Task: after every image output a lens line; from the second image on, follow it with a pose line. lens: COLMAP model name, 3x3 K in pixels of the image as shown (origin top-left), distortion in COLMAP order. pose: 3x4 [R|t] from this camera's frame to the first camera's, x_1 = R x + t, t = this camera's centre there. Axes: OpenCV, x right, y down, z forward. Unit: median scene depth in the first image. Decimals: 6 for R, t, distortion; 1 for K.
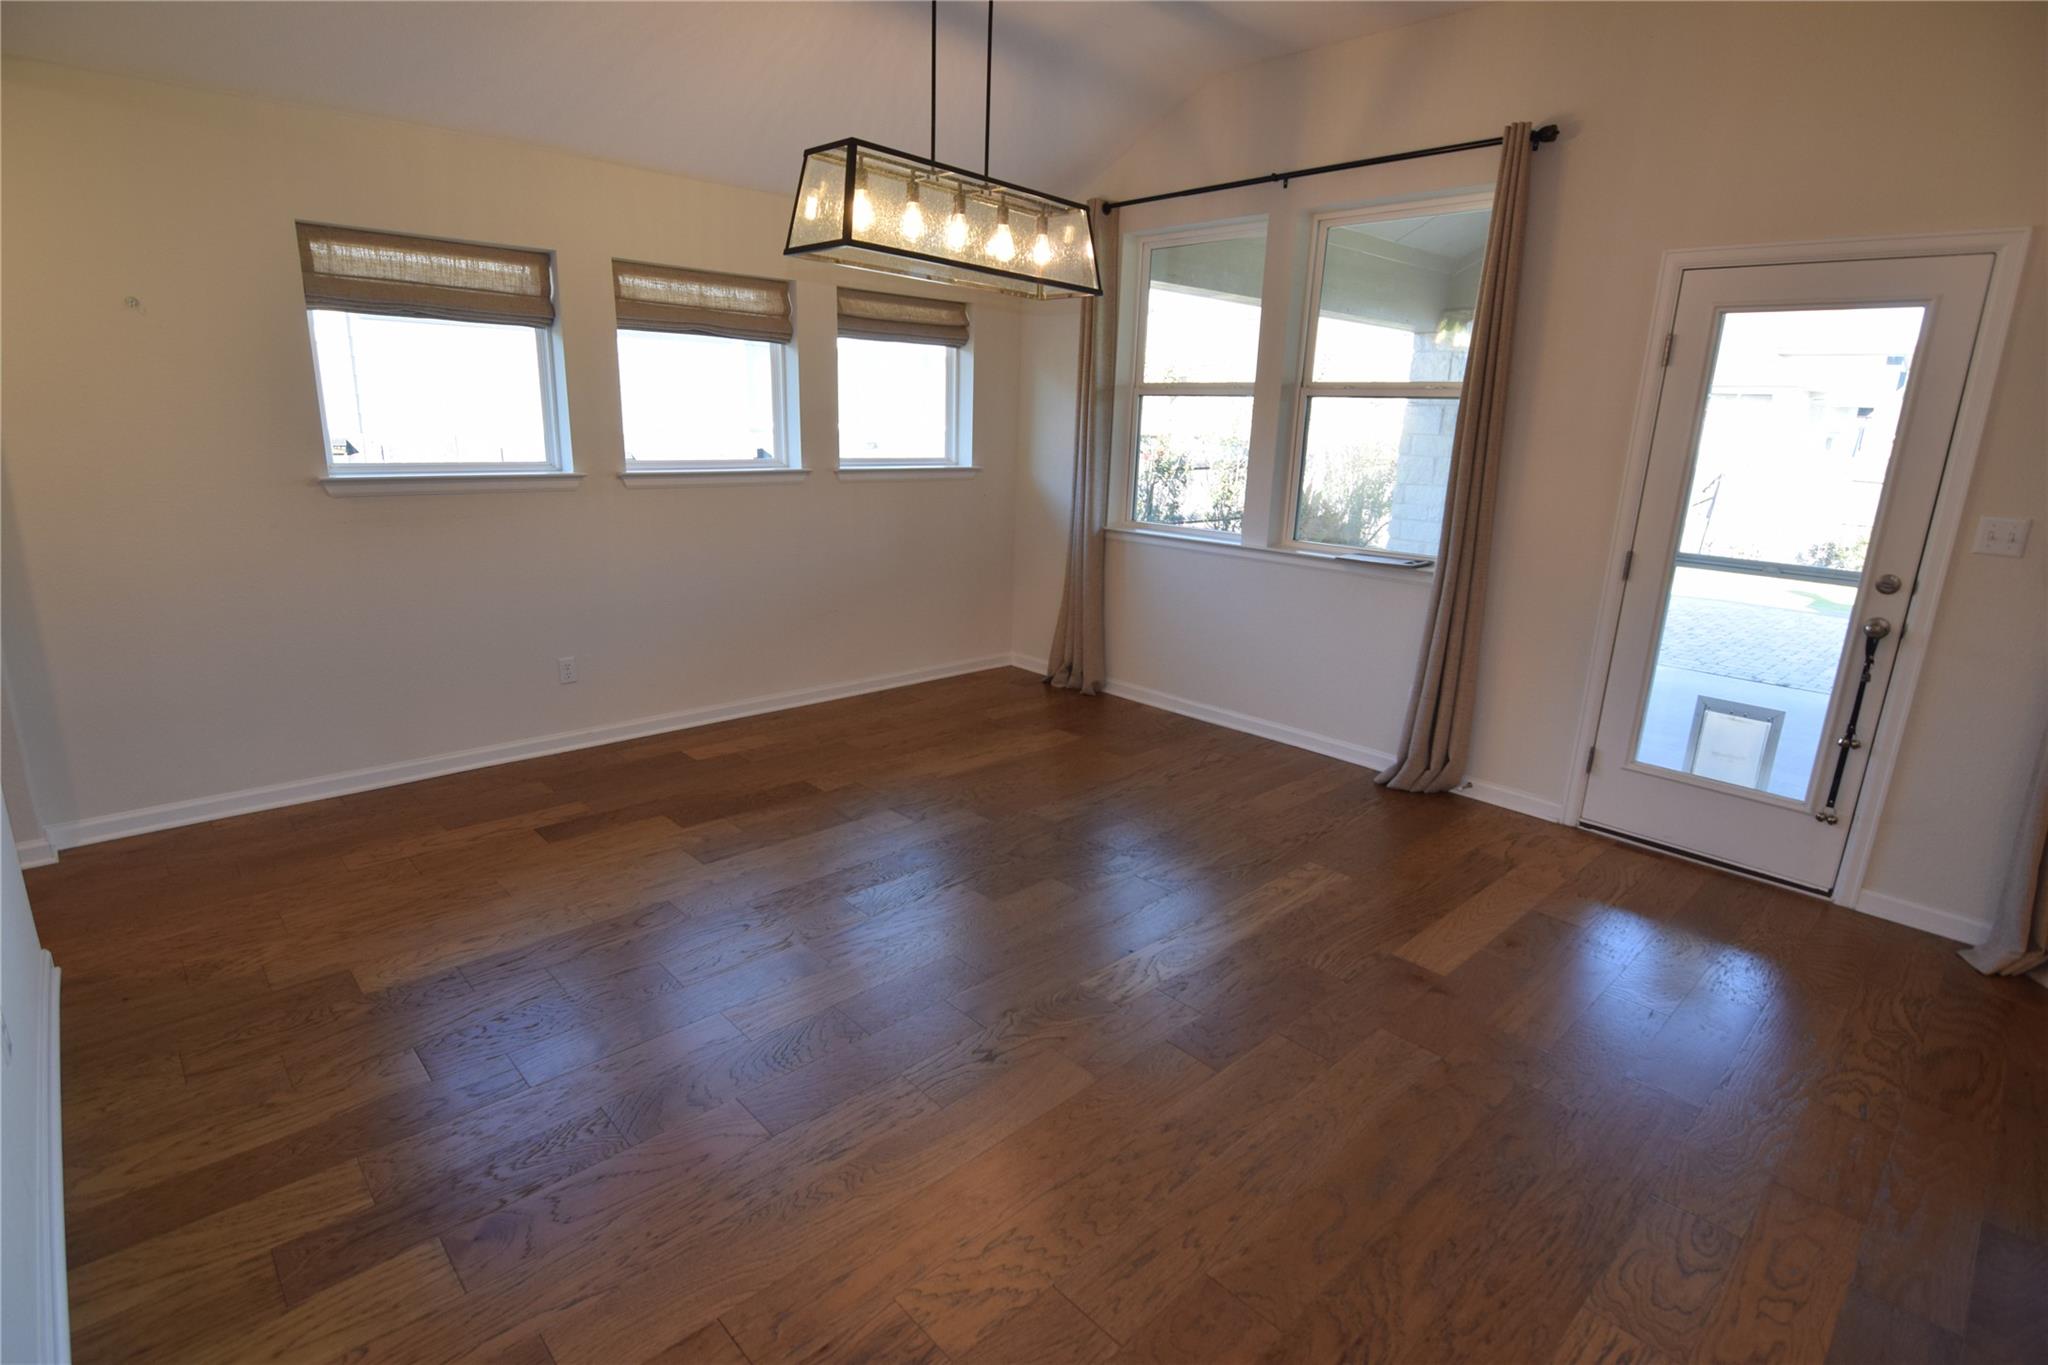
lens RADIAL K [[1002.0, 0, 1018.1], [0, 1002.0, 683.2], [0, 0, 1]] dist [0.000341, -0.012758]
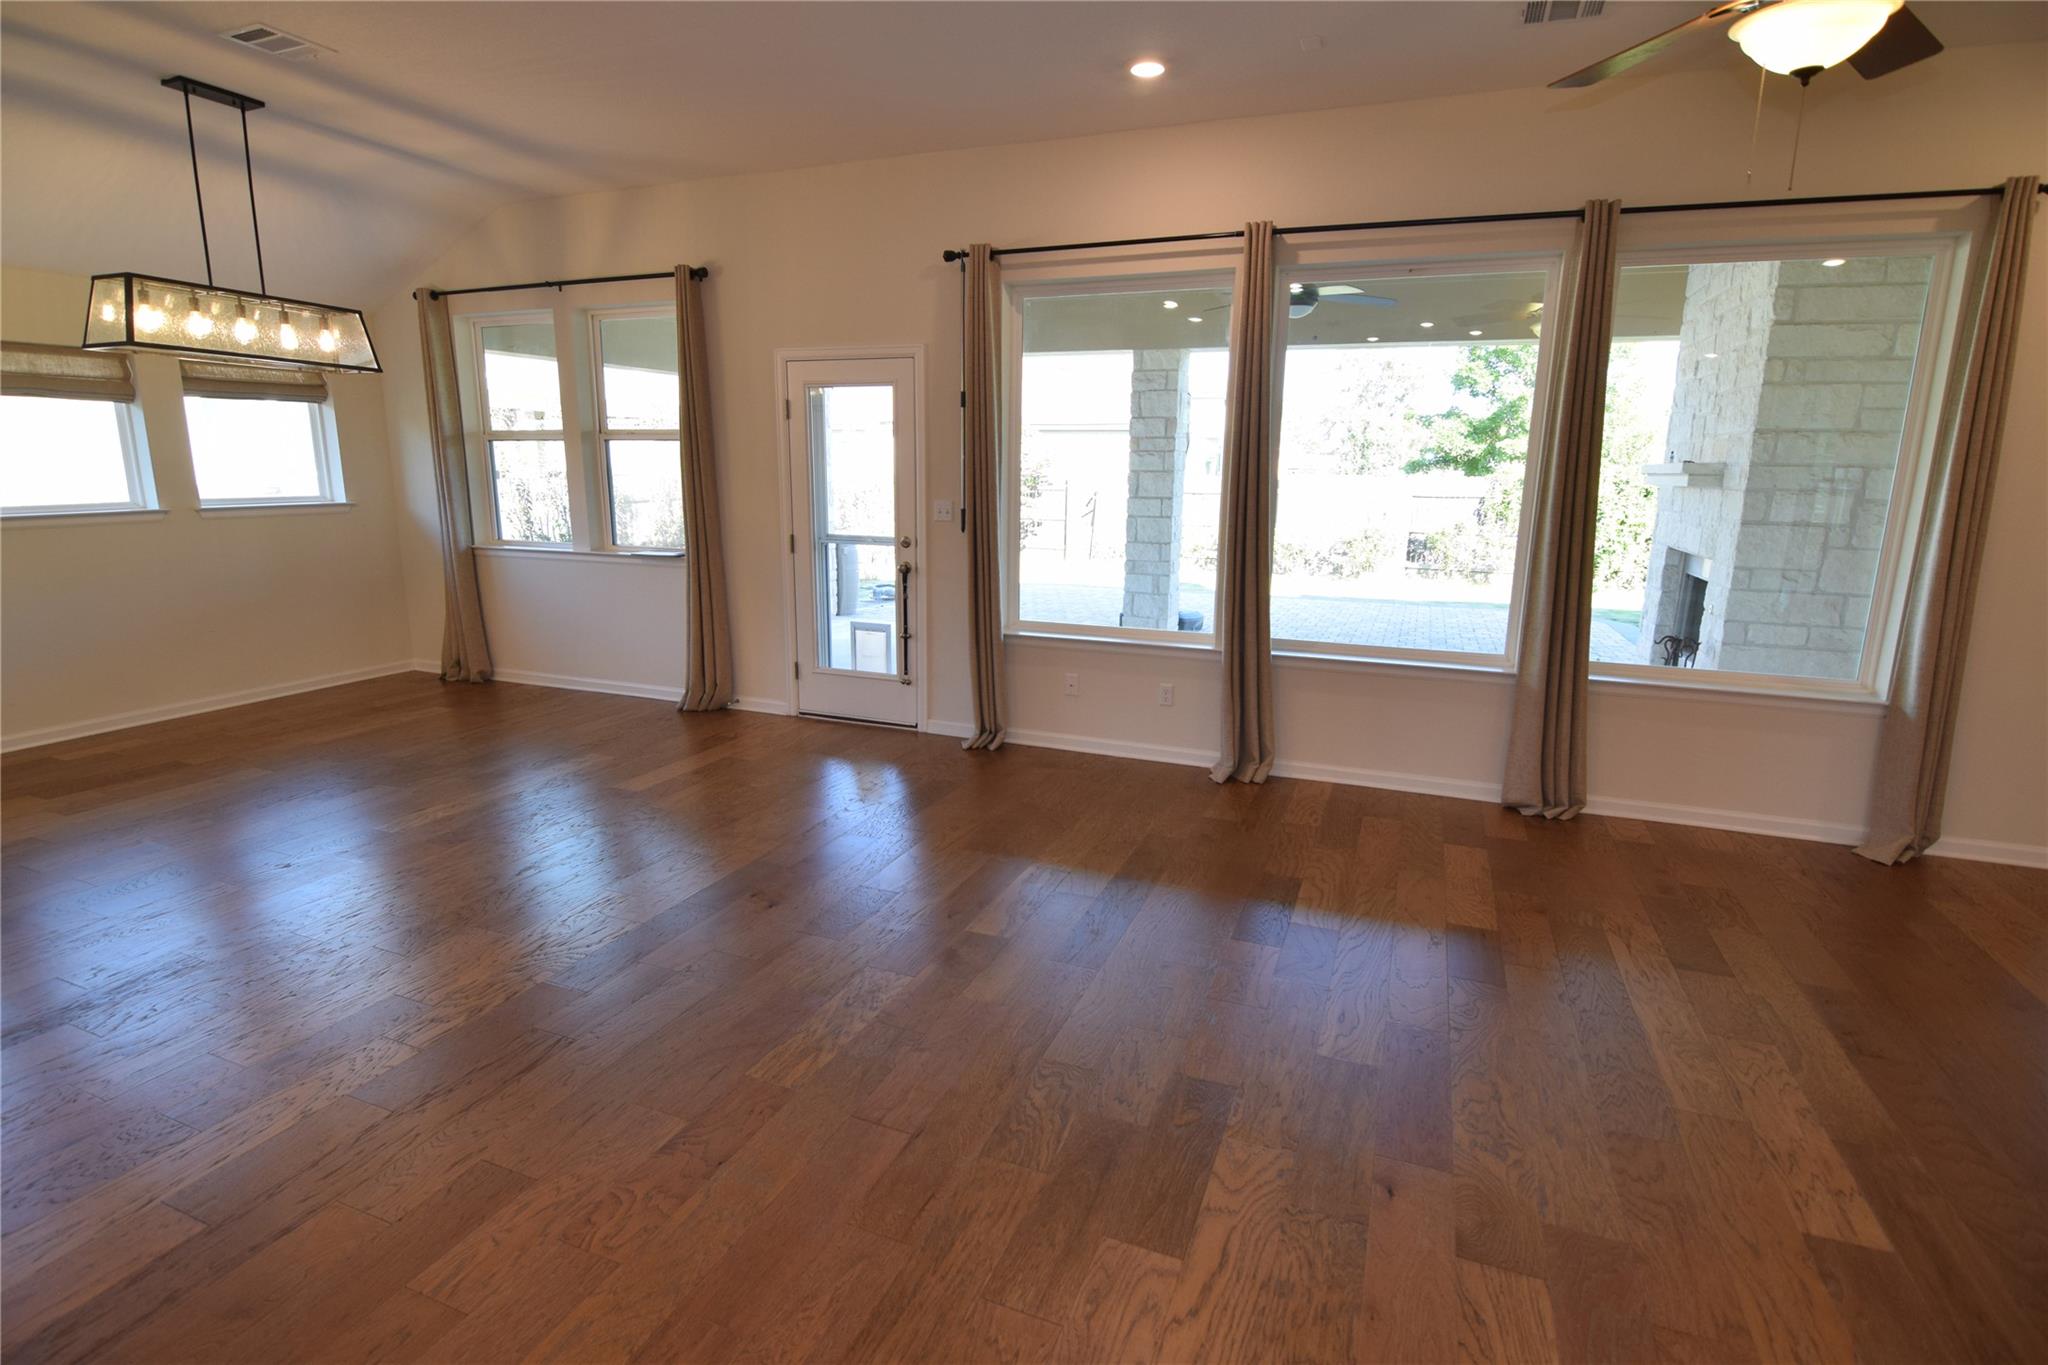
lens RADIAL K [[1002.0, 0, 1018.1], [0, 1002.0, 683.2], [0, 0, 1]] dist [0.000341, -0.012758]
pose [[0.907466, -0.110349, 0.405374, 0.219088], [0.125189, 0.992081, -0.010186, 0.135311], [-0.401040, 0.059992, 0.914094, -0.484525]]
